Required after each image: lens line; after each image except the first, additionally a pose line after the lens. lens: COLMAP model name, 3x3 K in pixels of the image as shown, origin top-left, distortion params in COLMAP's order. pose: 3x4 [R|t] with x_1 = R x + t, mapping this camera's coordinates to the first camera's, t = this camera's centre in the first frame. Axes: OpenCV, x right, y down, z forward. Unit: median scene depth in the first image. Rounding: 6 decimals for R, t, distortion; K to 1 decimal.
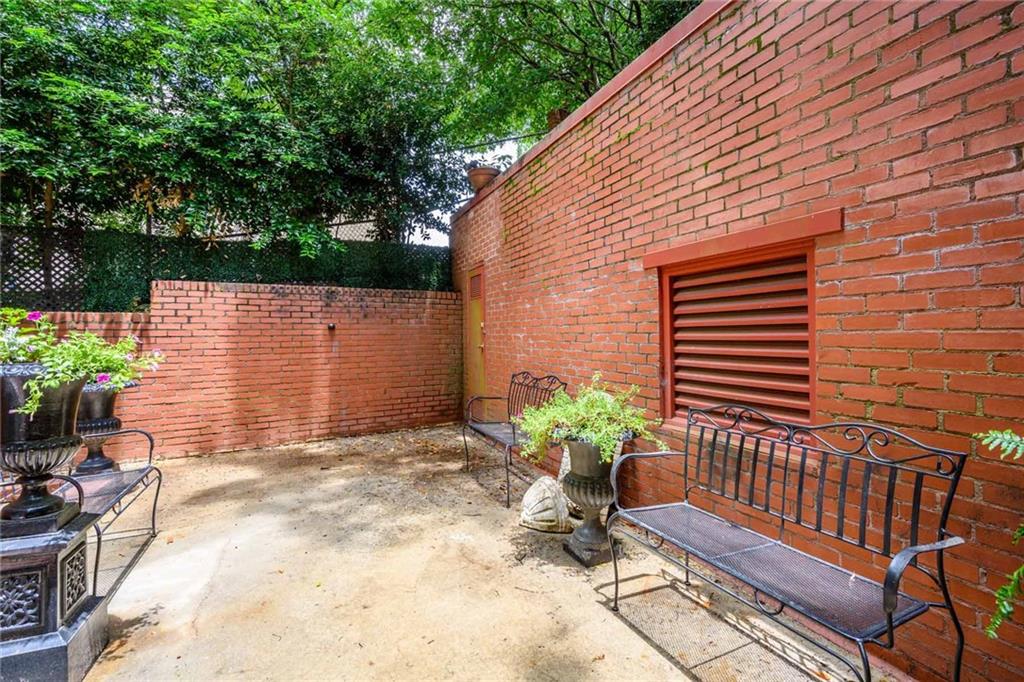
lens RADIAL K [[466.0, 0, 515.6], [0, 466.0, 340.8], [0, 0, 1]] dist [-0.000208, 0.000027]
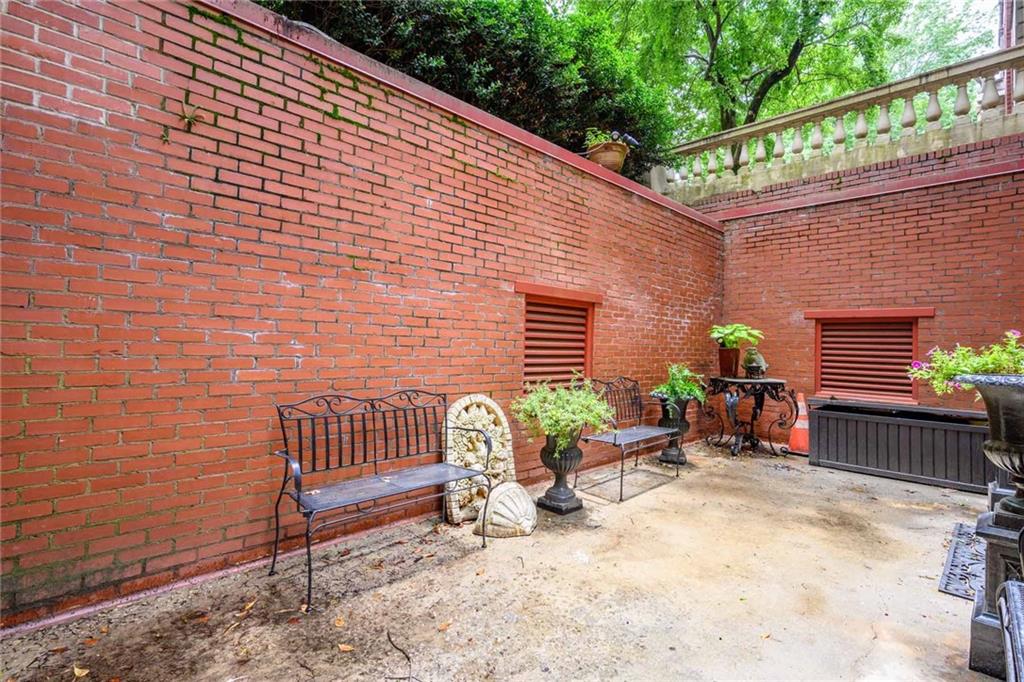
lens RADIAL K [[466.0, 0, 513.2], [0, 466.0, 343.7], [0, 0, 1]] dist [-0.000208, 0.000027]
pose [[-0.331960, 0.001340, 0.943293, -0.794947], [-0.009572, 0.999943, -0.004789, -0.001332], [-0.943245, -0.010619, -0.331928, 1.198567]]
